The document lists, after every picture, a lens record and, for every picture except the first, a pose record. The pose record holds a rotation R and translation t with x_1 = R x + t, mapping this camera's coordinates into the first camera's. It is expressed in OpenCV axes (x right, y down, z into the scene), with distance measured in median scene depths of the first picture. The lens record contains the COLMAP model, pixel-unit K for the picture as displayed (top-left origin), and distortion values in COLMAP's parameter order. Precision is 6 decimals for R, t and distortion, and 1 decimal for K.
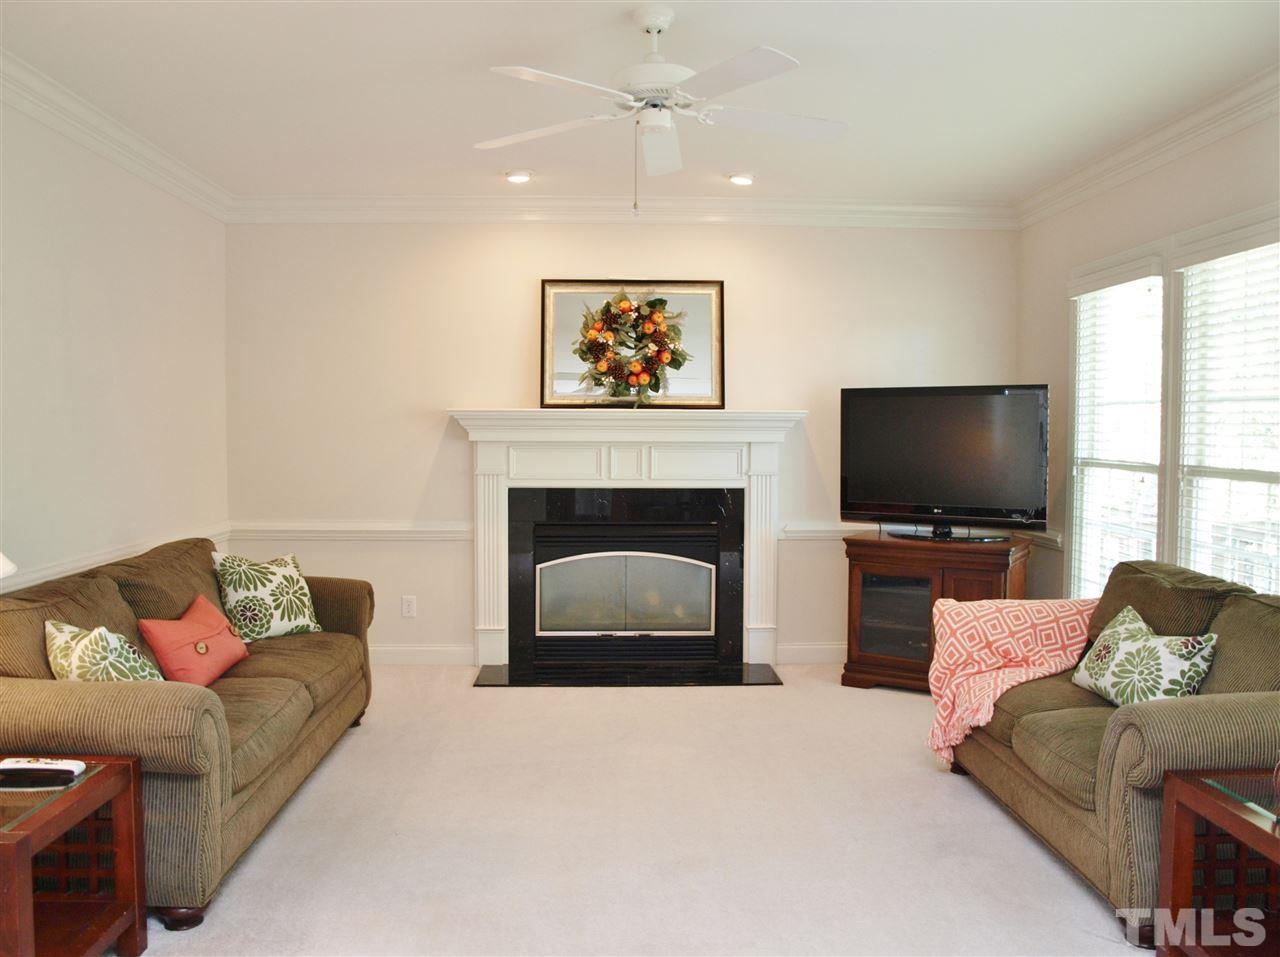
lens RADIAL K [[1008.8, 0, 636.9], [0, 1008.8, 476.4], [0, 0, 1]] dist [-0.111465, 0.071752]
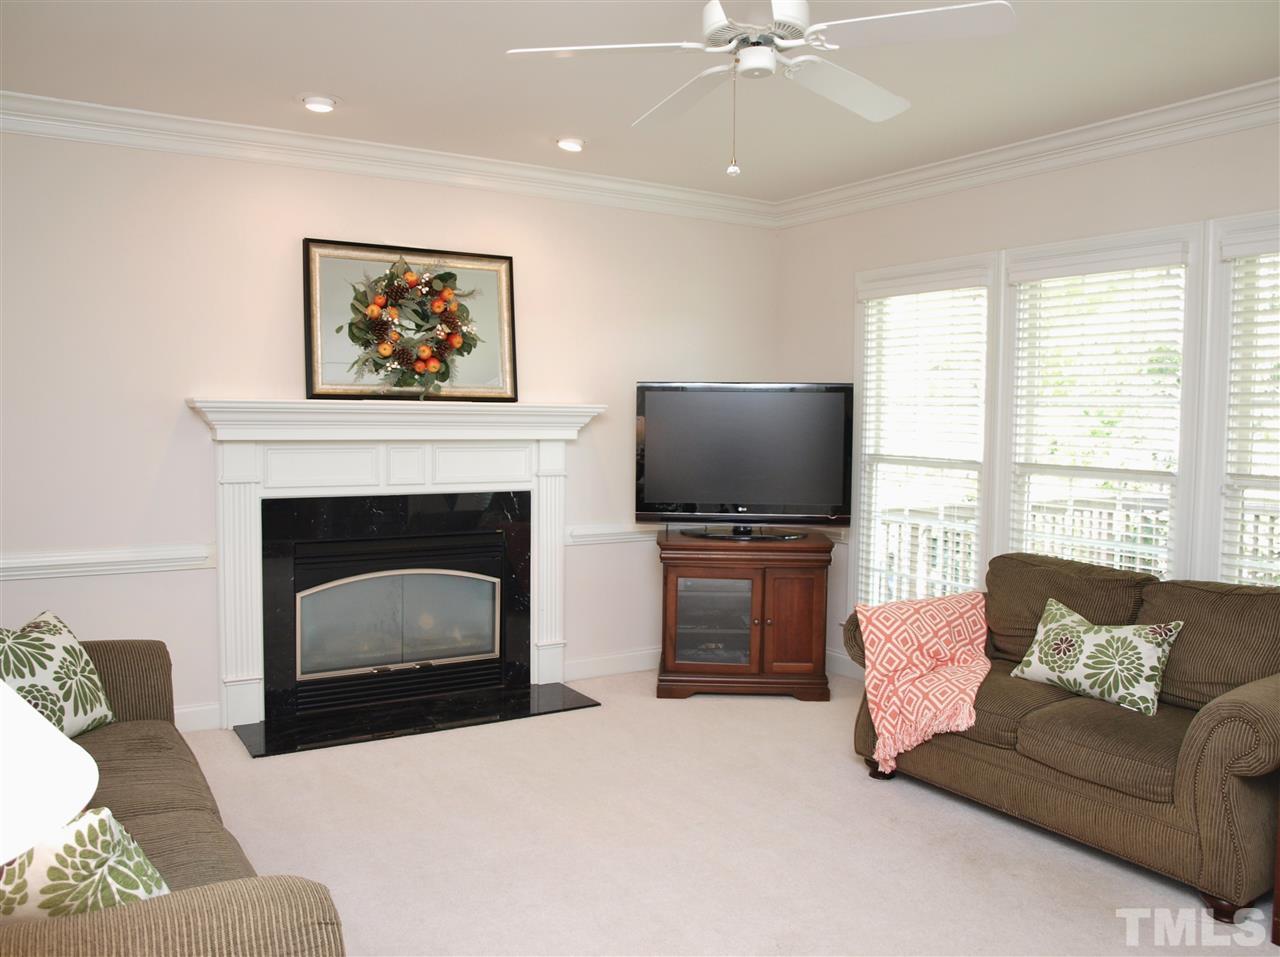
lens RADIAL K [[1008.8, 0, 636.9], [0, 1008.8, 476.4], [0, 0, 1]] dist [-0.111465, 0.071752]
pose [[0.873475, -0.023267, 0.486312, -0.259245], [0.015555, 0.999681, 0.019889, -0.018119], [-0.486620, -0.009808, 0.873559, 0.180911]]
